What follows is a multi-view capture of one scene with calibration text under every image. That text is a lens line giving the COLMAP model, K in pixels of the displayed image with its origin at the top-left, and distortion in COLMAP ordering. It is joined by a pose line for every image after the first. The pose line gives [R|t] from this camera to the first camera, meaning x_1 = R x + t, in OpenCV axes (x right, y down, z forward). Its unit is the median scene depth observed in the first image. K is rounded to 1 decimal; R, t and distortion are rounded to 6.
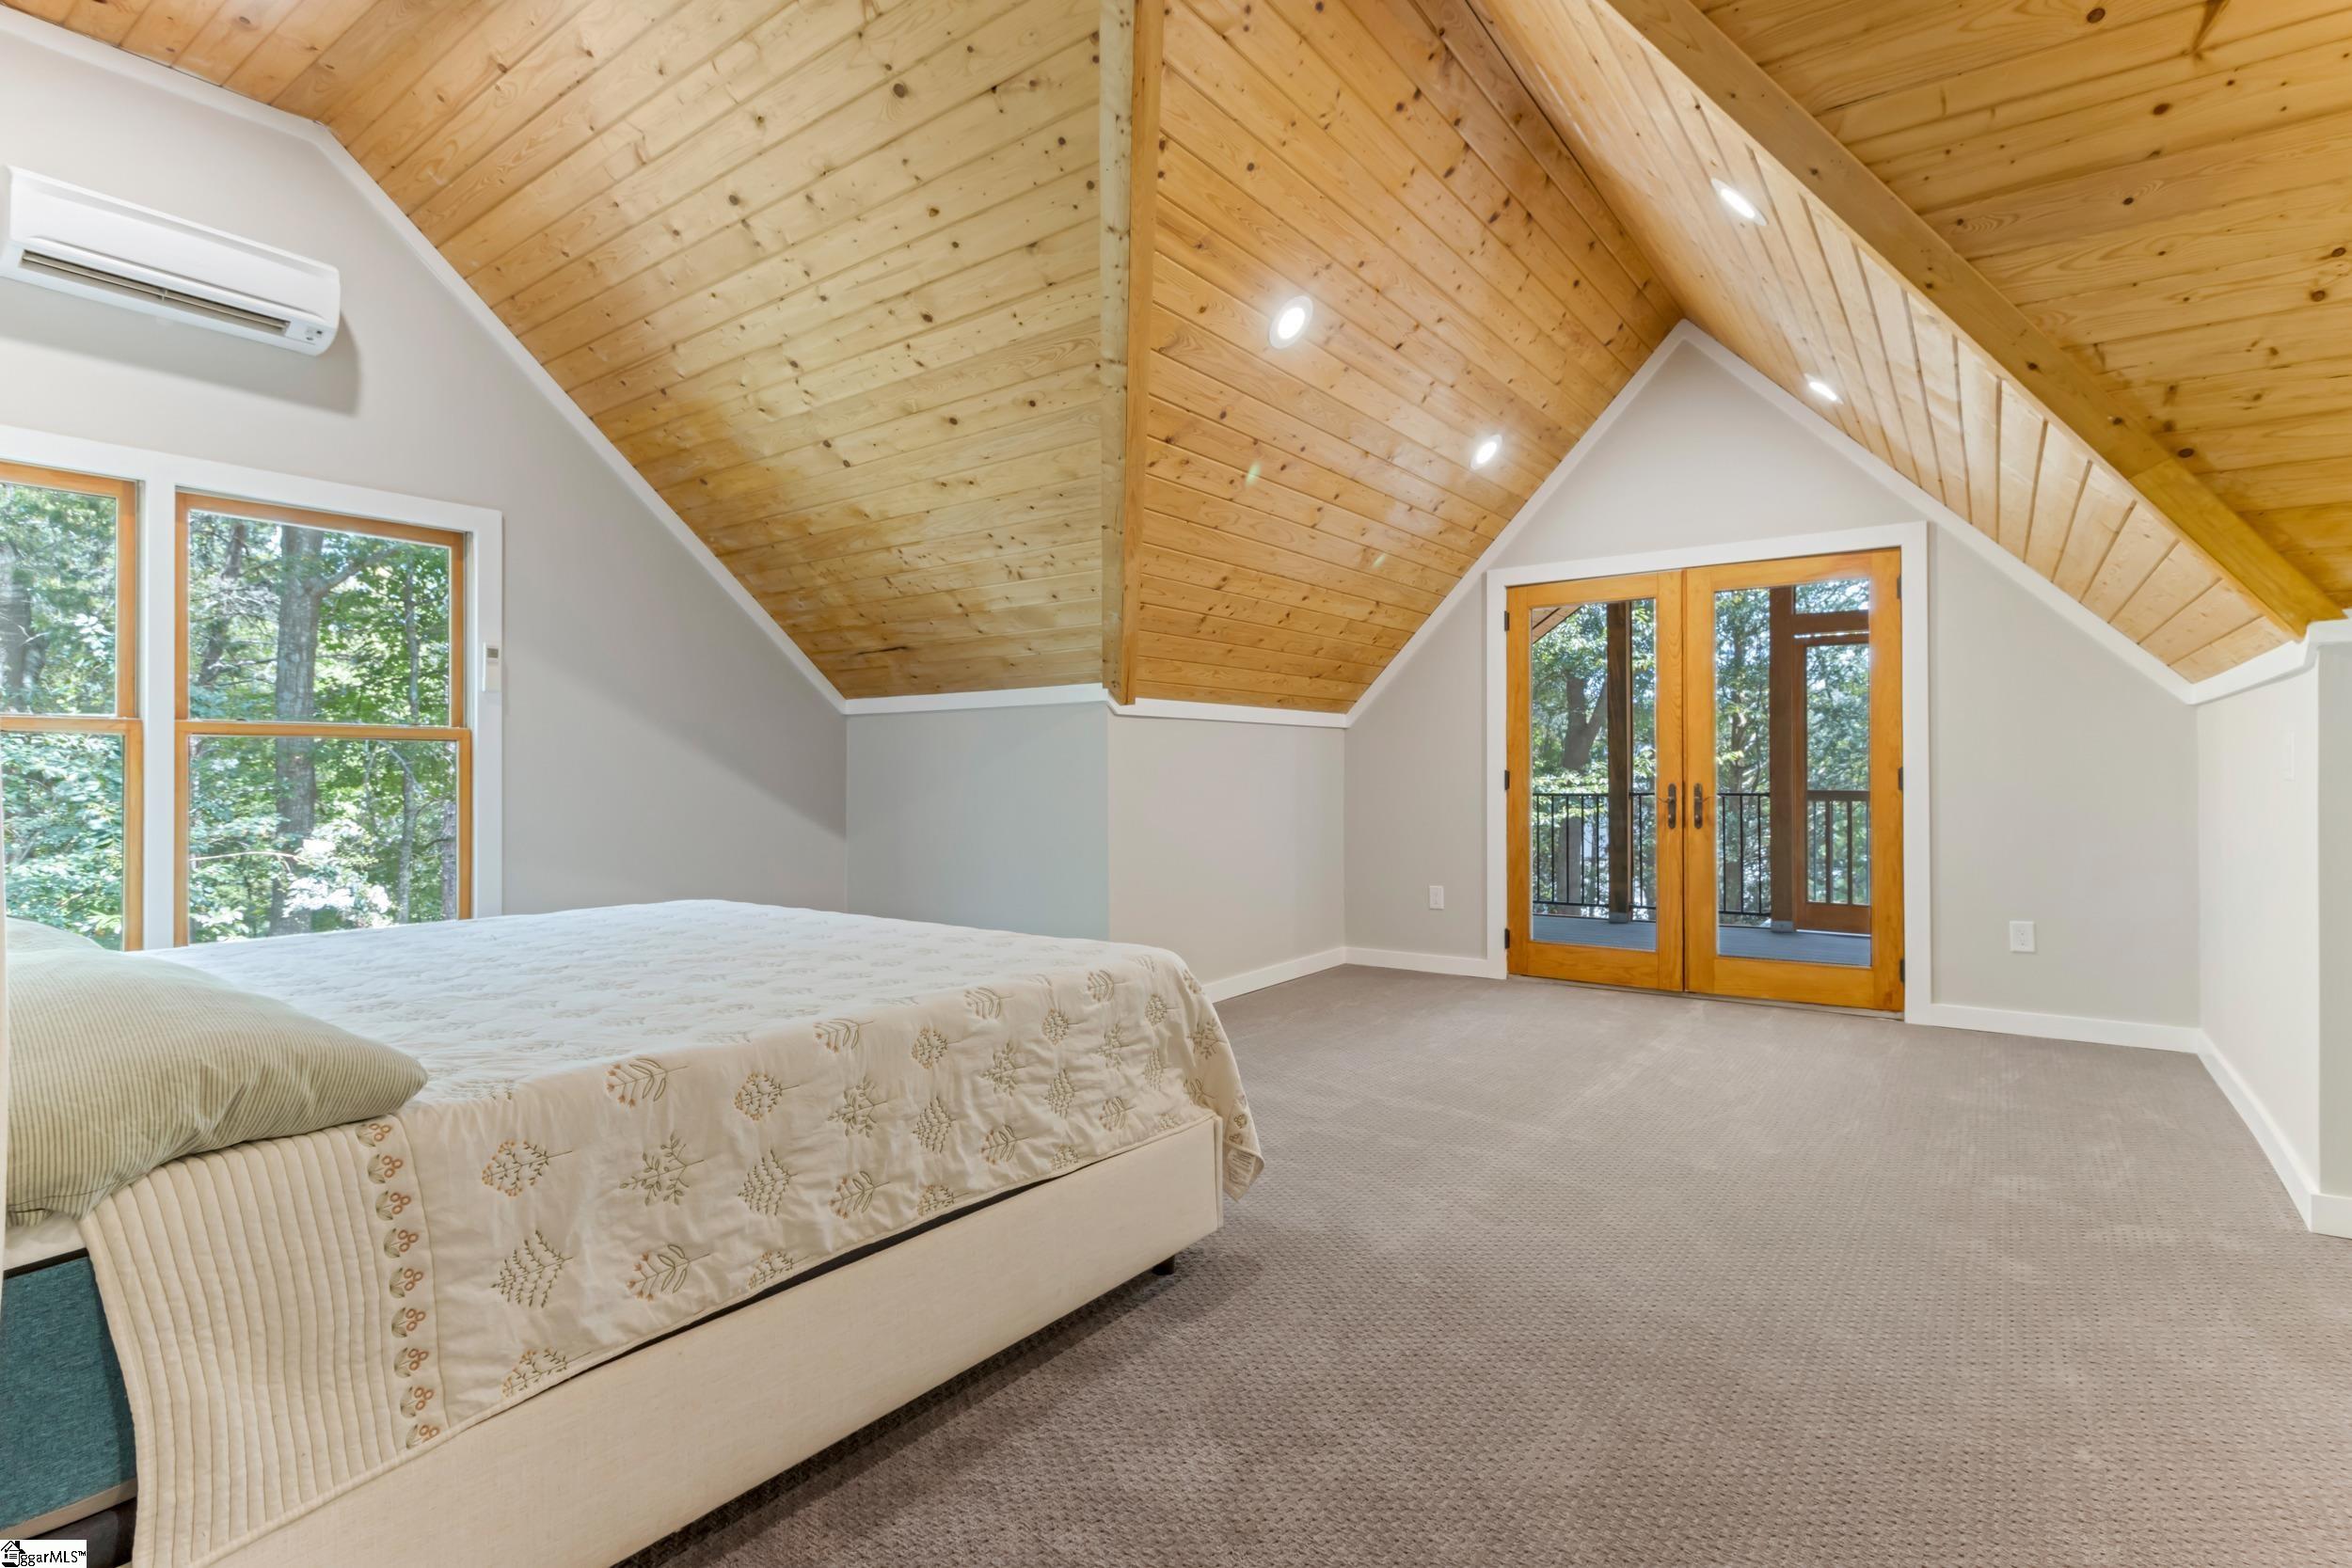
lens RADIAL K [[1142.4, 0, 1180.4], [0, 1142.4, 784.3], [0, 0, 1]] dist [-0.002807, 0.003040]
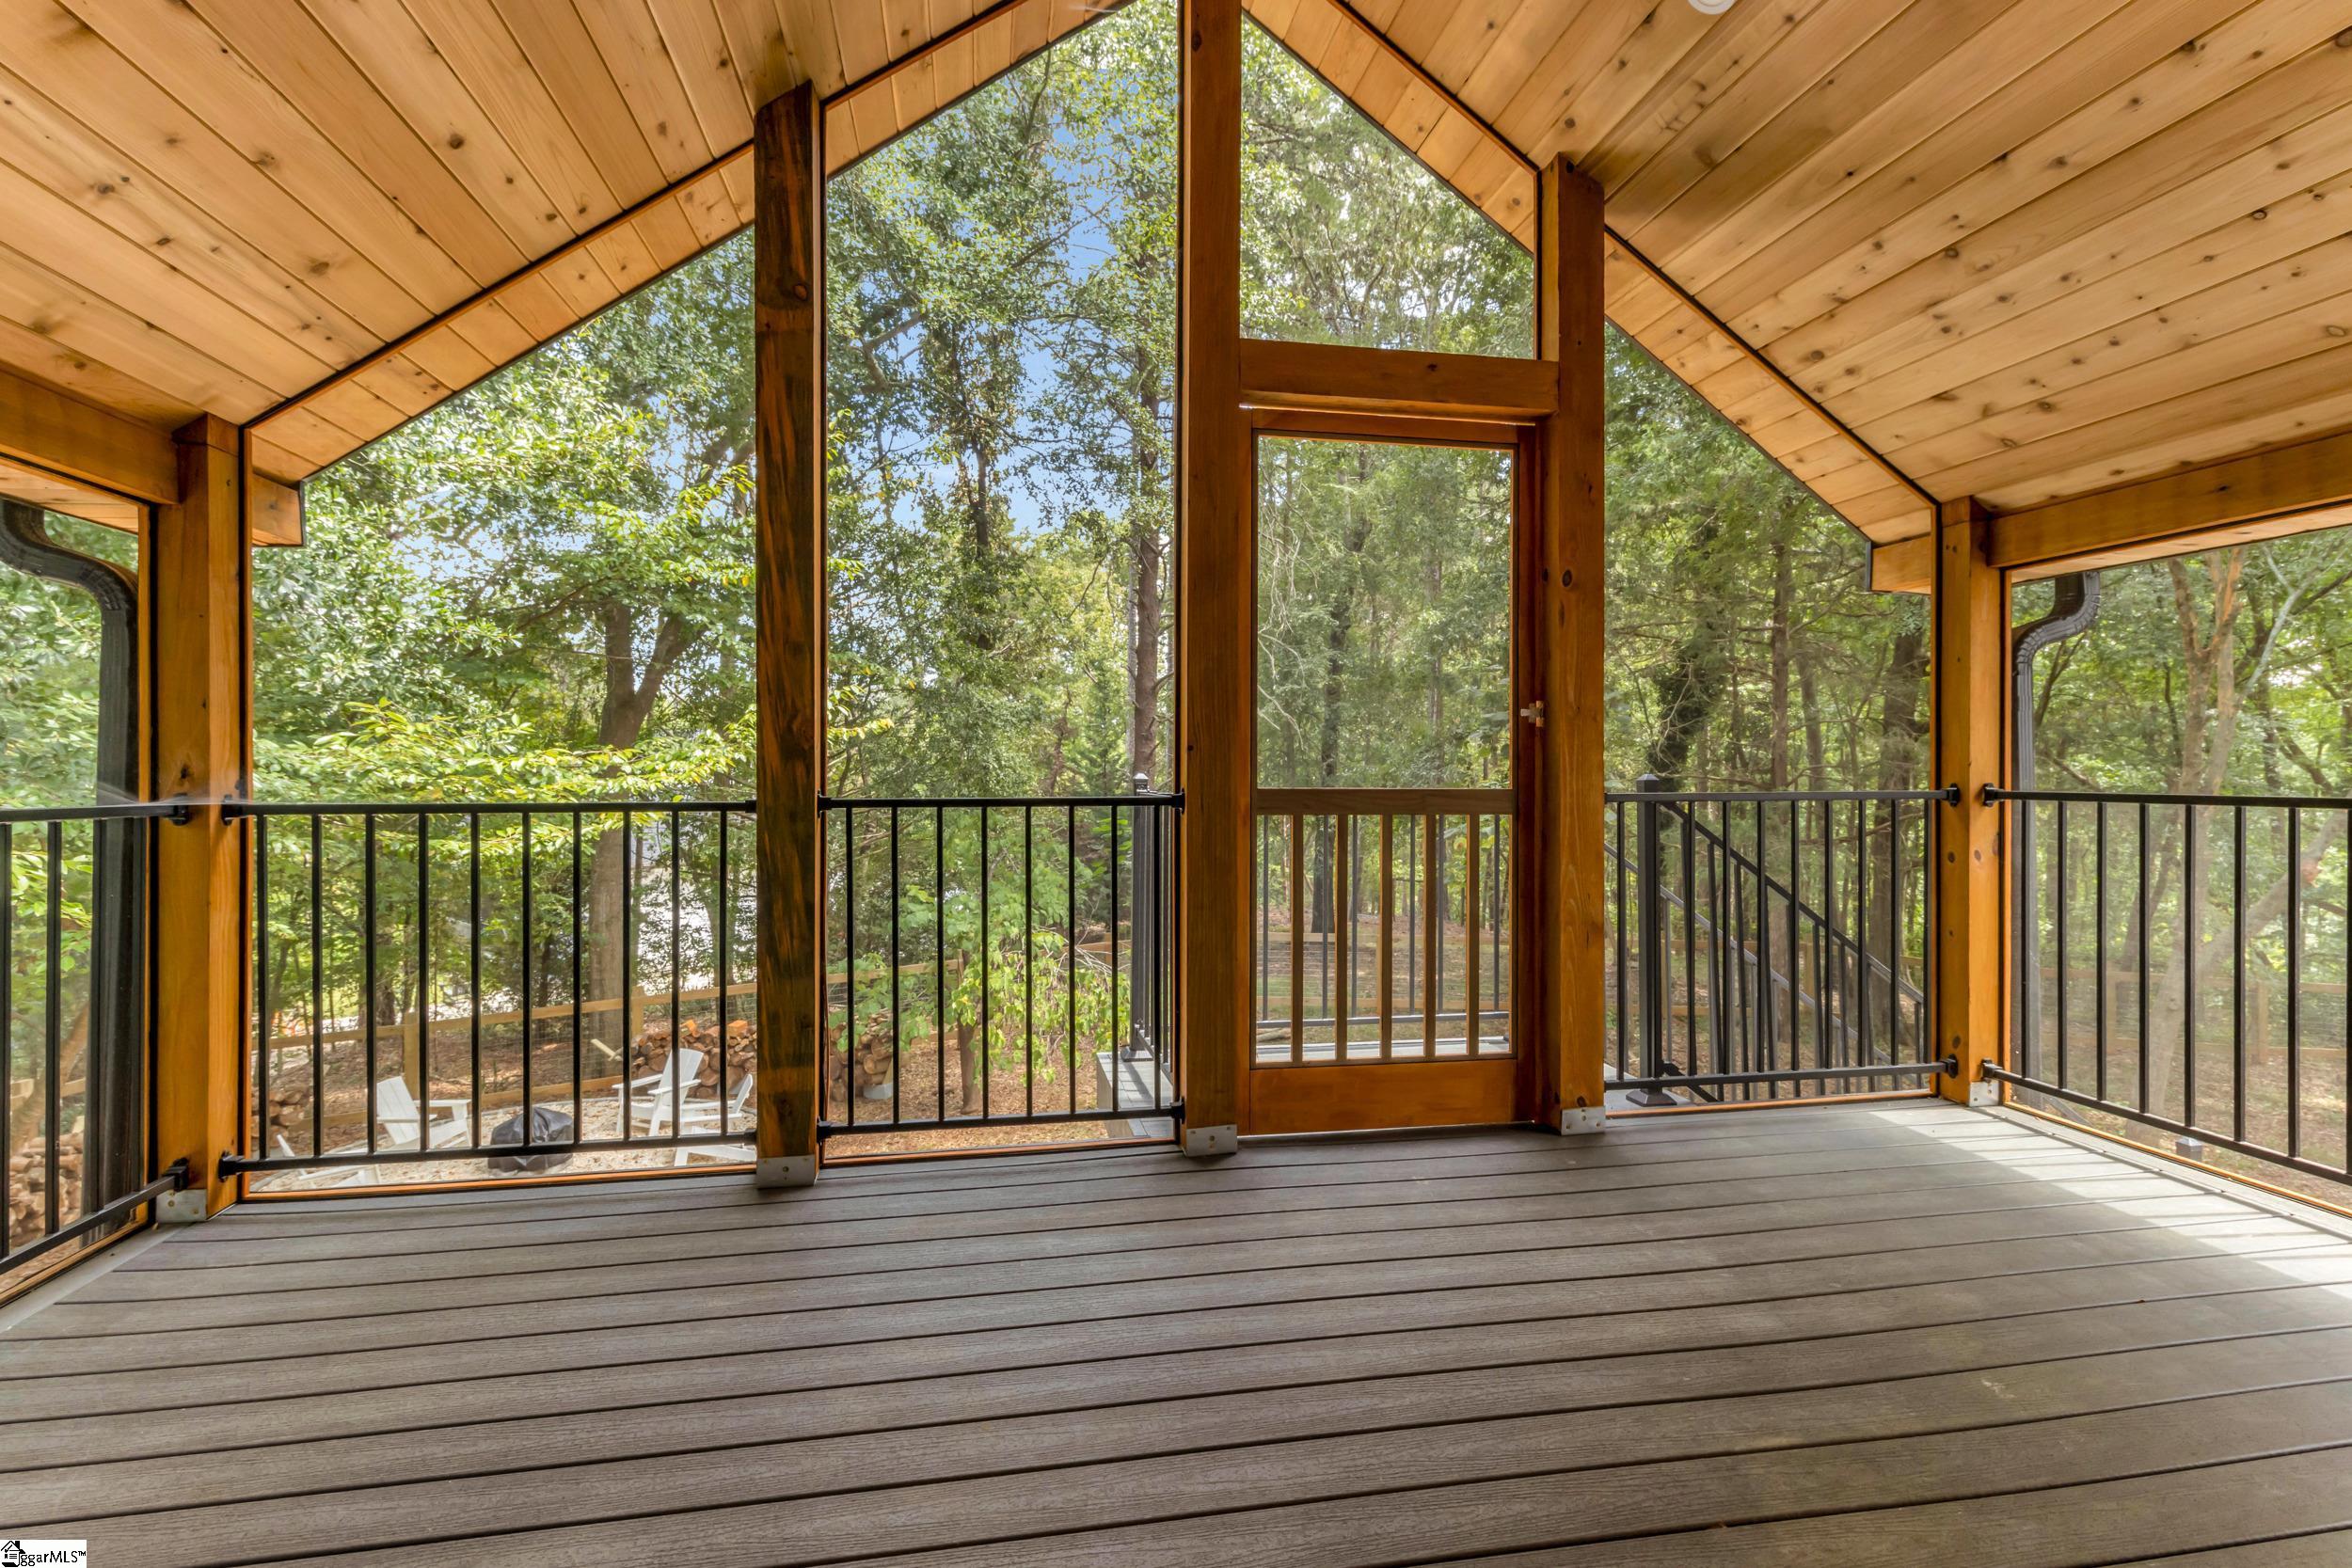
lens RADIAL K [[1142.4, 0, 1194.1], [0, 1142.4, 775.0], [0, 0, 1]] dist [-0.002807, 0.003040]
pose [[0.692856, 0.005984, 0.721051, 0.228888], [-0.006683, 0.999976, -0.001877, 0.000719], [-0.721045, -0.003518, 0.692880, 0.688937]]
